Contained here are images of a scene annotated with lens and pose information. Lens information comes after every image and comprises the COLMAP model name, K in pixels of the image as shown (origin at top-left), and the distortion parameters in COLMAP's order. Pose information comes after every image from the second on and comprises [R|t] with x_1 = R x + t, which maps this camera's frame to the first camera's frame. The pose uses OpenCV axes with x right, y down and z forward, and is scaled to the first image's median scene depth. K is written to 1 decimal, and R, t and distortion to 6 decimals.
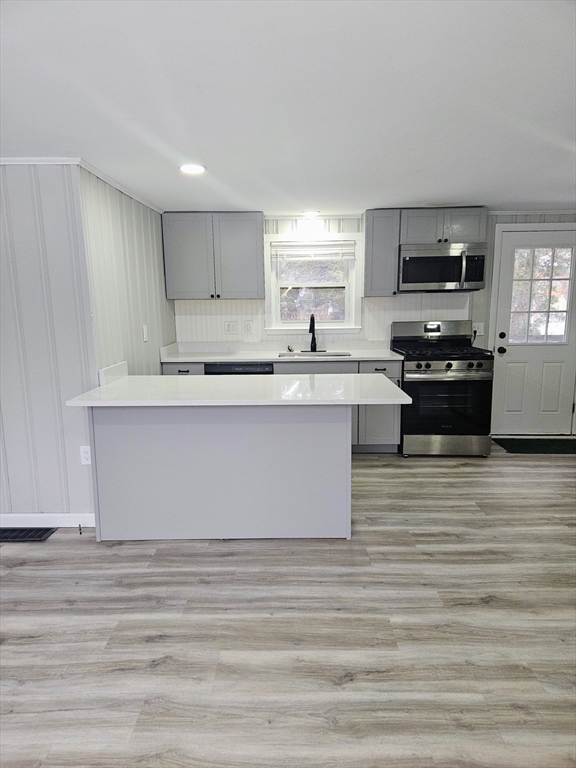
lens RADIAL K [[507.0, 0, 288.0], [0, 507.0, 384.0], [0, 0, 1]] dist [0.085004, -0.074369]
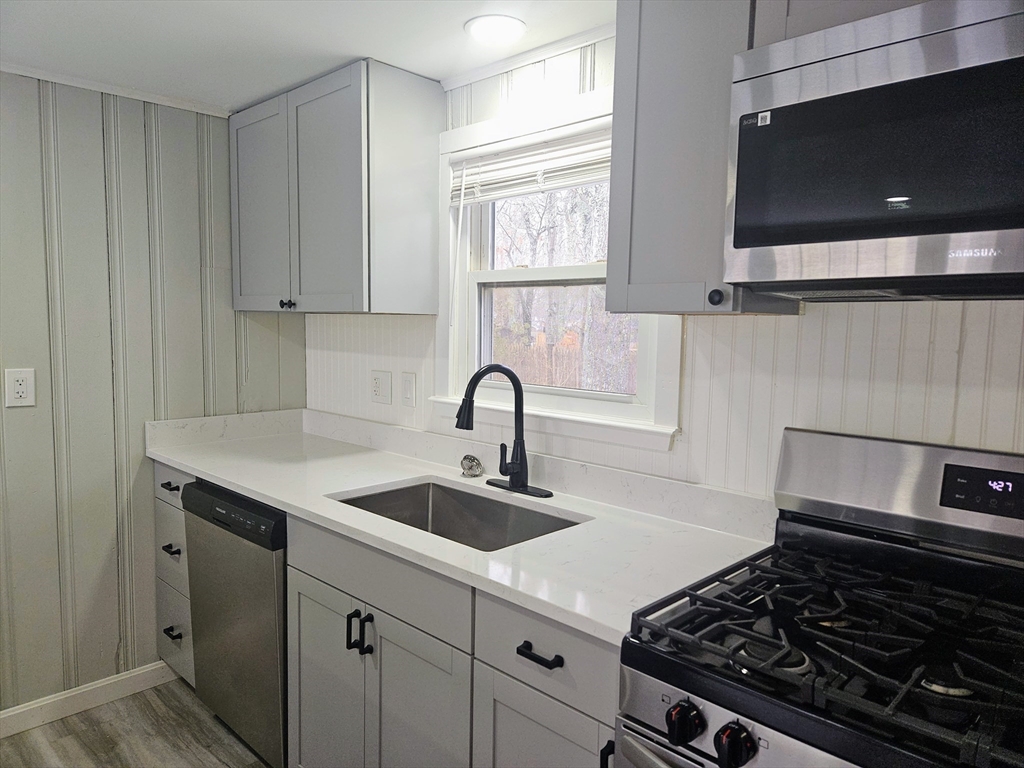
lens RADIAL K [[676.1, 0, 512.0], [0, 676.1, 384.0], [0, 0, 1]] dist [0.085004, -0.074369]
pose [[0.736328, 0.087402, -0.670956, 0.572638], [-0.132837, 0.990997, -0.016688, -0.215315], [0.663457, 0.101416, 0.741309, 1.251519]]
